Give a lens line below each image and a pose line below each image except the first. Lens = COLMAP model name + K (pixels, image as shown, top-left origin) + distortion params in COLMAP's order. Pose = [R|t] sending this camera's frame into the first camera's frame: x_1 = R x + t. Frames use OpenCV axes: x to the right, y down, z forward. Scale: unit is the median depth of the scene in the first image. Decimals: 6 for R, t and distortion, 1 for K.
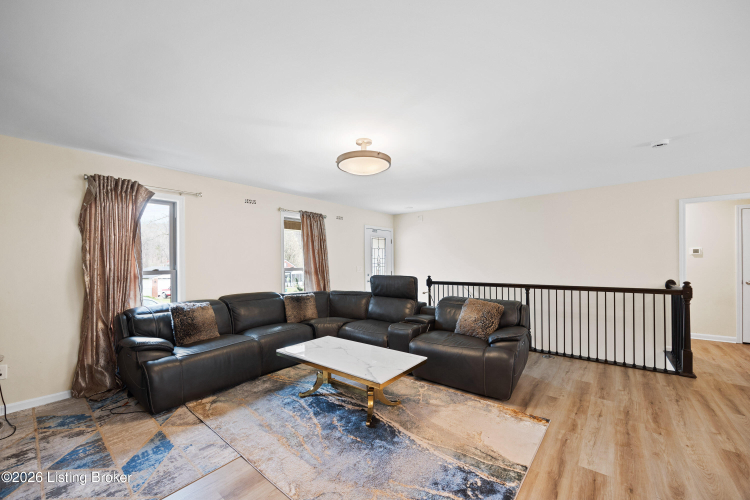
lens RADIAL K [[294.1, 0, 370.7], [0, 294.1, 261.4], [0, 0, 1]] dist [-0.002194, -0.000419]
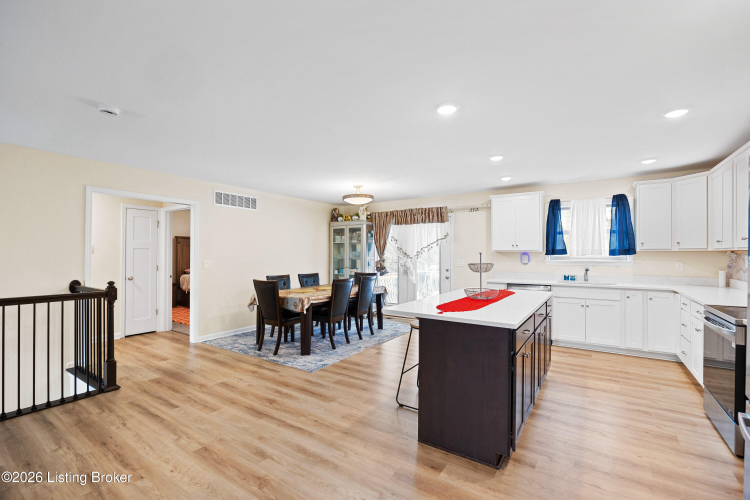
lens RADIAL K [[332.0, 0, 376.7], [0, 332.0, 253.0], [0, 0, 1]] dist [-0.015710, 0.000341]
pose [[-0.097586, 0.019156, 0.995043, 0.030287], [-0.004067, 0.999799, -0.019647, 0.001443], [-0.995219, -0.005964, -0.097488, 0.318953]]
